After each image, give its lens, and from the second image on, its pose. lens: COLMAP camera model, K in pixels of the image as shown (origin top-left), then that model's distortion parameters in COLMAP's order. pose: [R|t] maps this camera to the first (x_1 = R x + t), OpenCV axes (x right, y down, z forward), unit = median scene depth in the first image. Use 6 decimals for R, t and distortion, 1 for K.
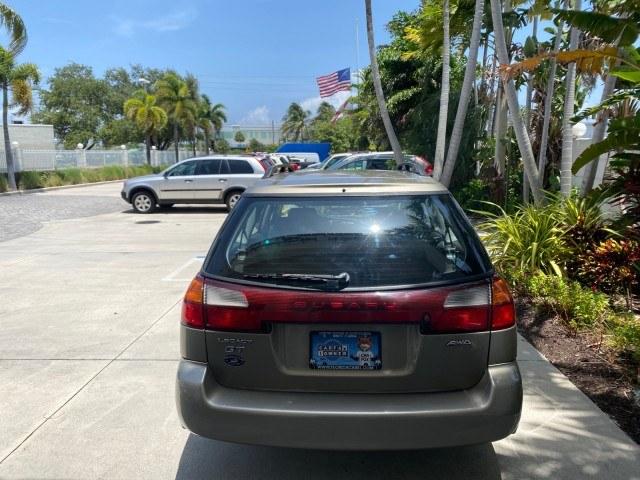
lens RADIAL K [[494.1, 0, 319.7], [0, 494.1, 237.6], [0, 0, 1]] dist [0.022114, -0.027586]
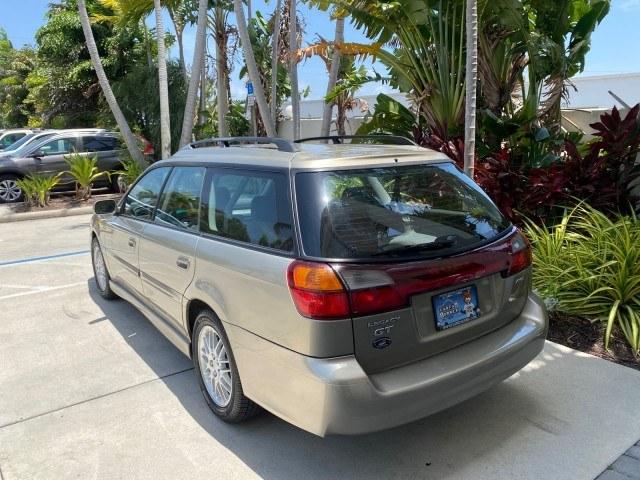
lens RADIAL K [[494.1, 0, 320.3], [0, 494.1, 235.2], [0, 0, 1]] dist [0.022114, -0.027586]
pose [[0.781461, -0.123642, 0.611581, -0.119855], [0.102165, 0.992297, 0.070066, -0.004885], [-0.615533, 0.007728, 0.788073, 0.048421]]
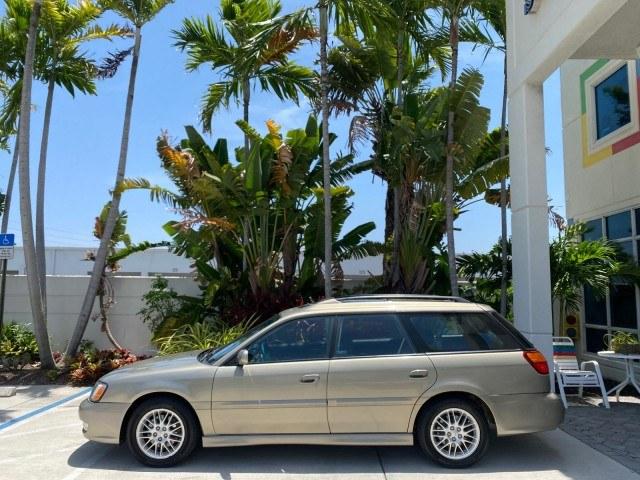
lens RADIAL K [[494.1, 0, 317.8], [0, 494.1, 242.1], [0, 0, 1]] dist [0.022114, -0.027586]
pose [[-0.023611, 0.108032, 0.993867, -0.358024], [0.153924, 0.982683, -0.103159, -0.045370], [-0.987800, 0.150545, -0.039831, 0.296076]]
